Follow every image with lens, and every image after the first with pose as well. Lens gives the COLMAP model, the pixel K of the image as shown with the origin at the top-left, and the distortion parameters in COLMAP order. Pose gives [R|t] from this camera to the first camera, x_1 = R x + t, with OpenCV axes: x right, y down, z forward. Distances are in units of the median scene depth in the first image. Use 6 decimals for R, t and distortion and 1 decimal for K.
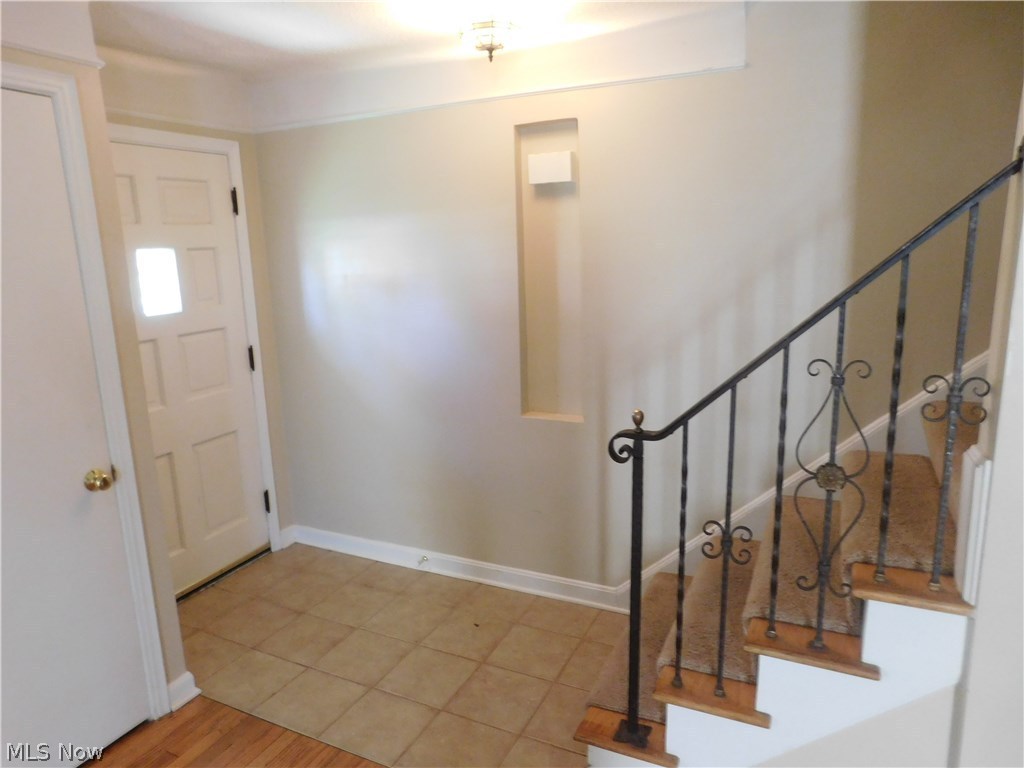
lens RADIAL K [[678.5, 0, 513.0], [0, 678.5, 381.4], [0, 0, 1]] dist [-0.026804, 0.000041]
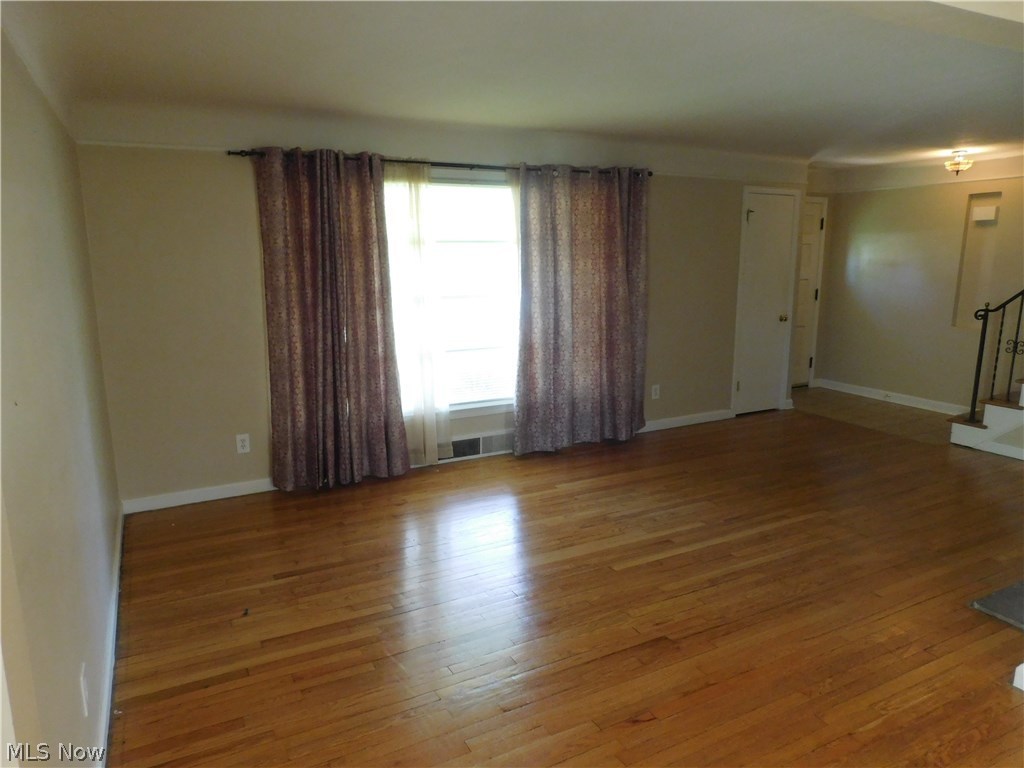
lens RADIAL K [[678.5, 0, 515.1], [0, 678.5, 386.3], [0, 0, 1]] dist [-0.026804, 0.000041]
pose [[0.803831, 0.146055, -0.576649, 0.164582], [-0.139619, 0.988633, 0.055778, 0.337657], [0.578241, 0.035675, 0.815085, -1.661199]]
